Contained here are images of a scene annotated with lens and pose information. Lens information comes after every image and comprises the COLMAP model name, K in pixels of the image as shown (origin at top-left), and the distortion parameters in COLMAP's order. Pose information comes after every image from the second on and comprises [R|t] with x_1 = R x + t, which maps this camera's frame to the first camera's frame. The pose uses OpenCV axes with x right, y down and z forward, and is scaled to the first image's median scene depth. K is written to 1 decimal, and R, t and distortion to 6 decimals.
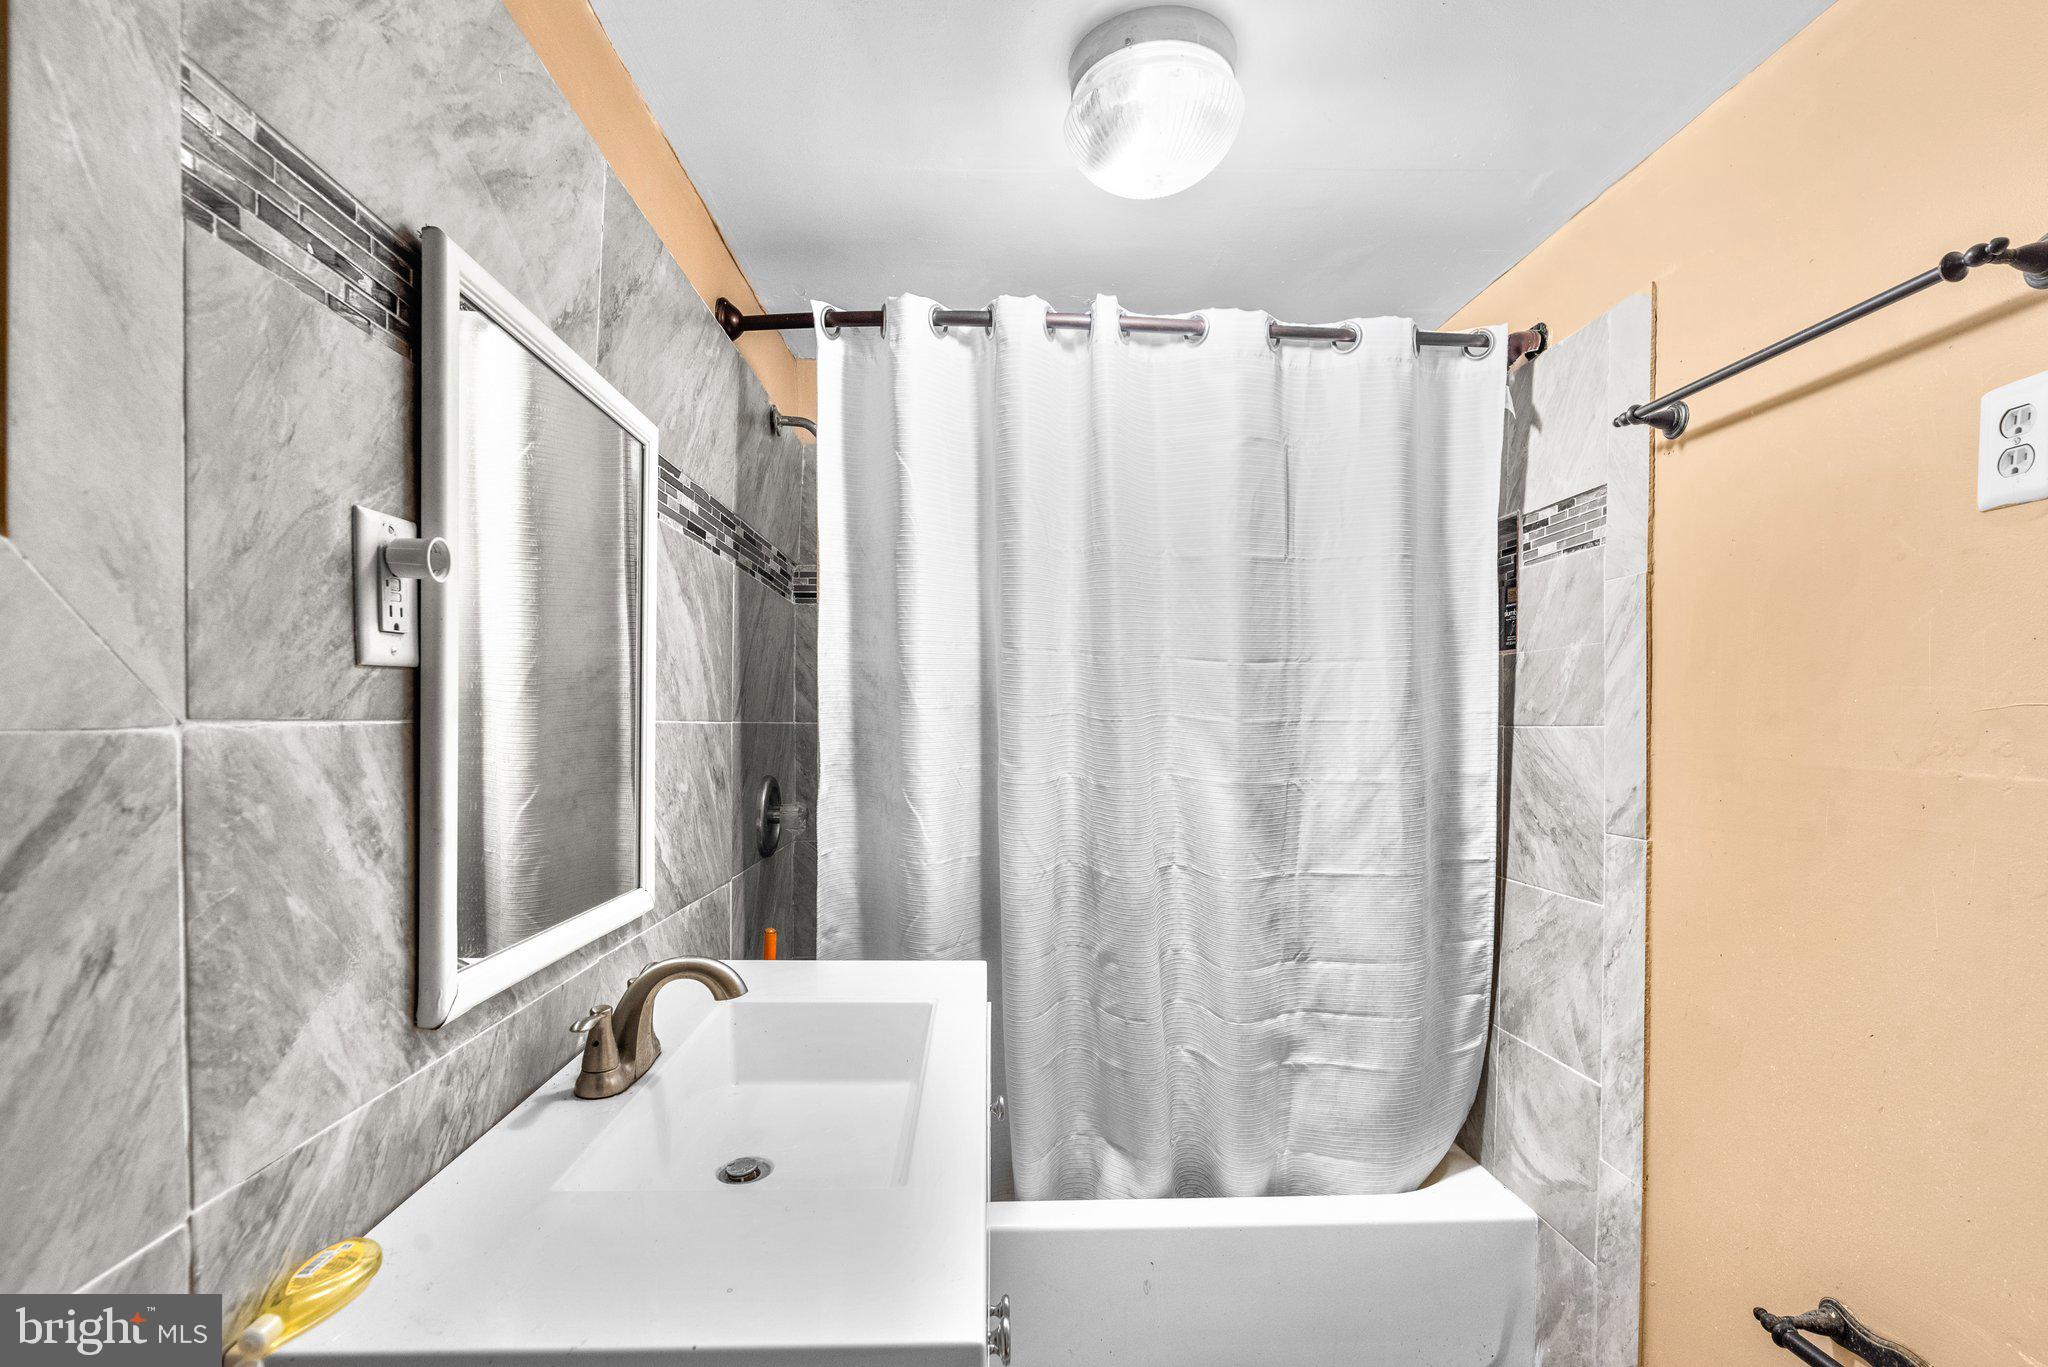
lens RADIAL K [[916.7, 0, 1025.2], [0, 916.7, 699.3], [0, 0, 1]] dist [0.001542, -0.000307]
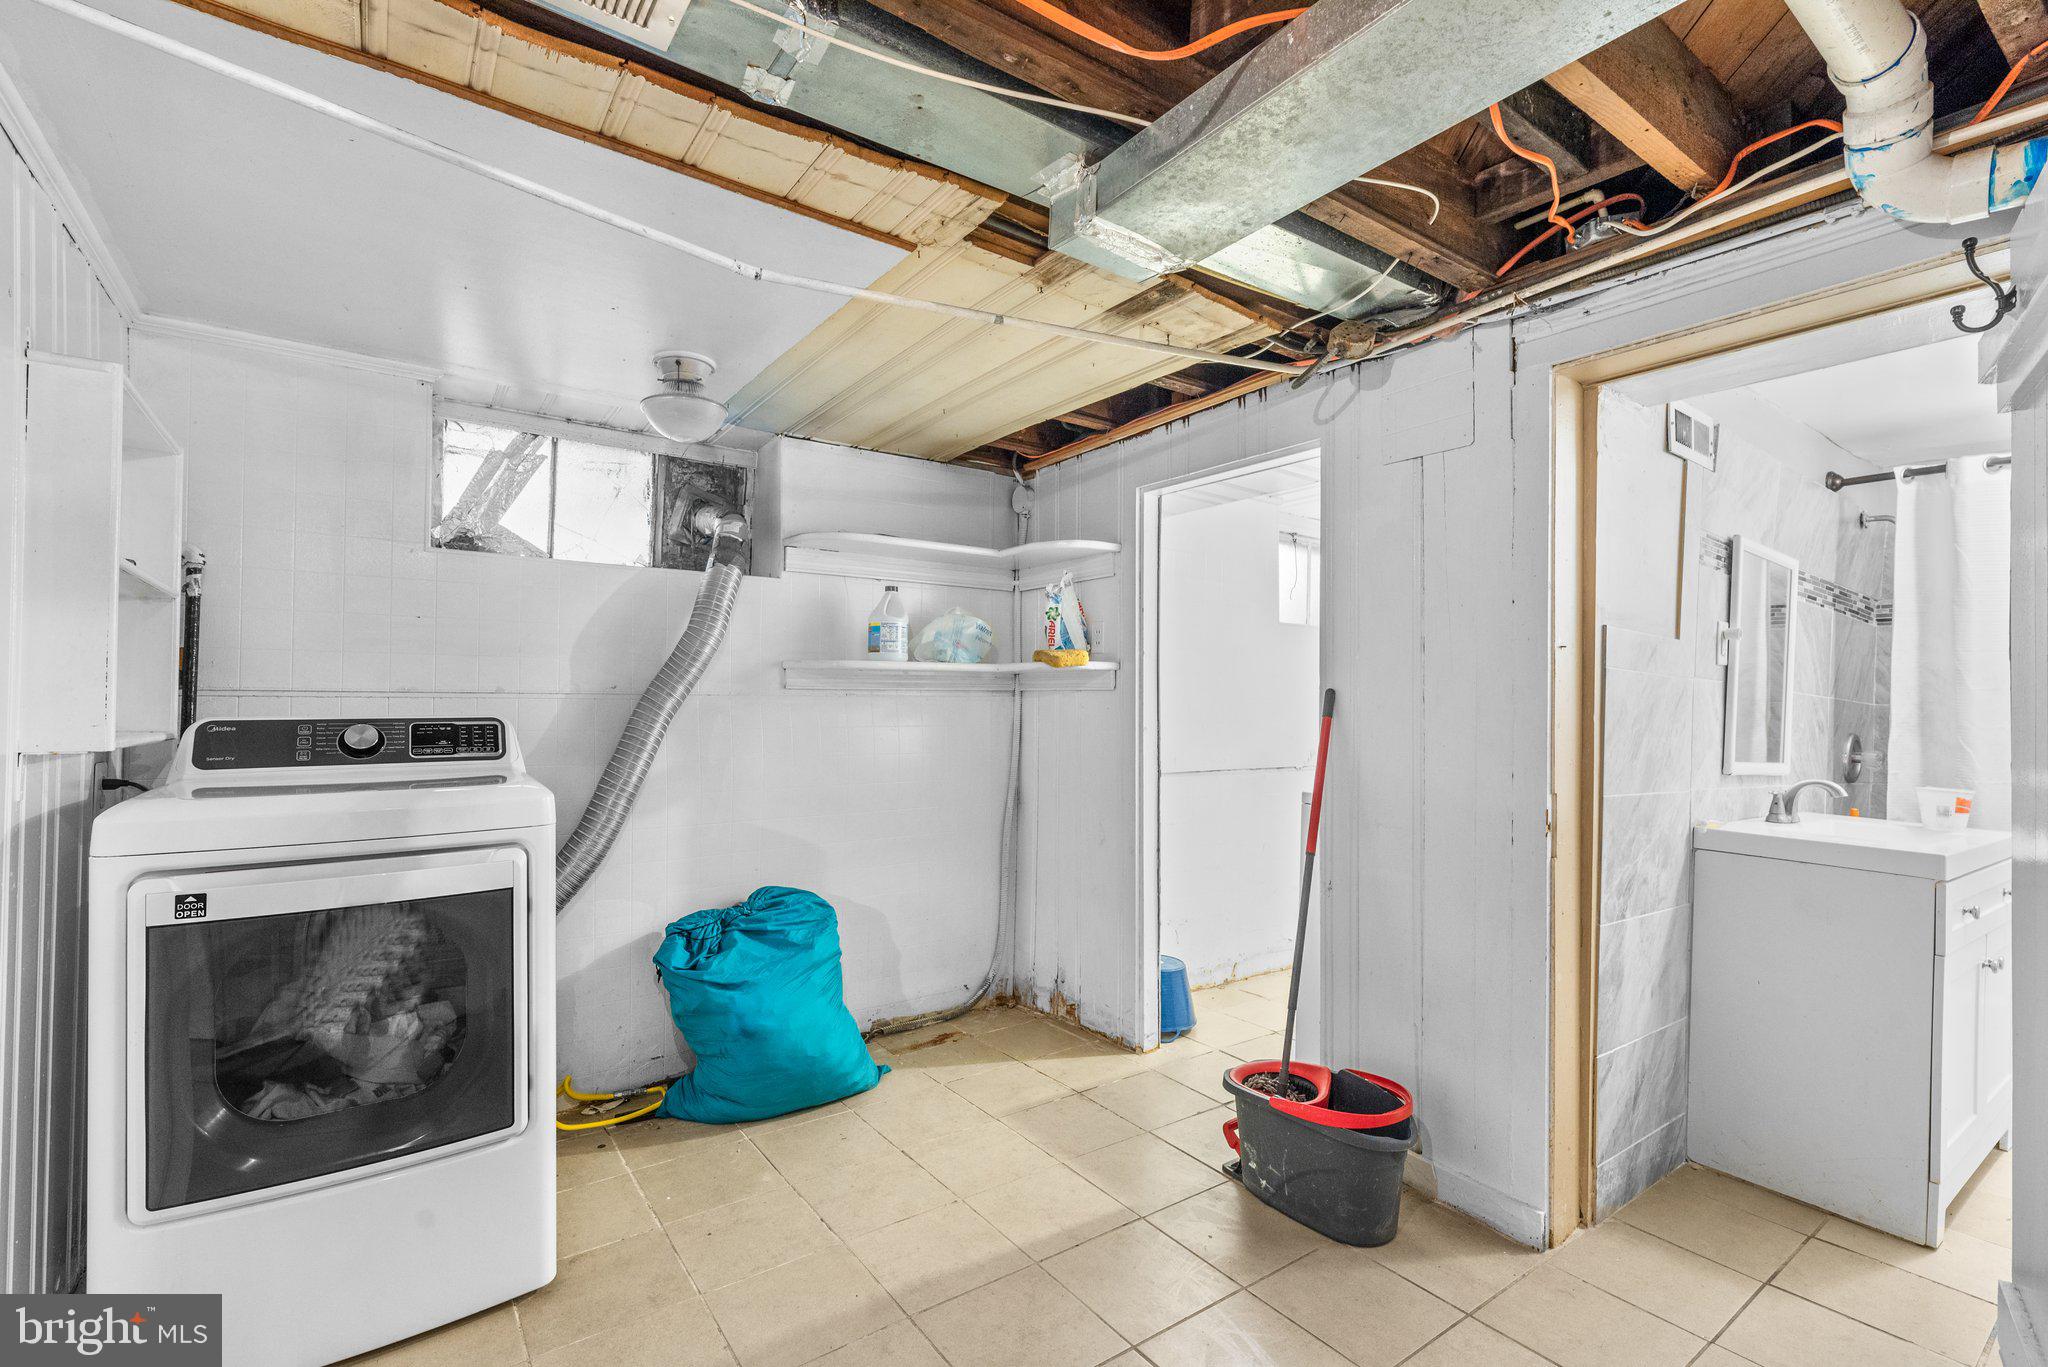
lens RADIAL K [[916.7, 0, 1027.5], [0, 916.7, 703.3], [0, 0, 1]] dist [0.001542, -0.000307]
pose [[0.550323, 0.016006, -0.834798, 0.342666], [-0.021319, 0.999760, 0.005114, 0.064447], [0.834679, 0.014983, 0.550532, -1.402141]]
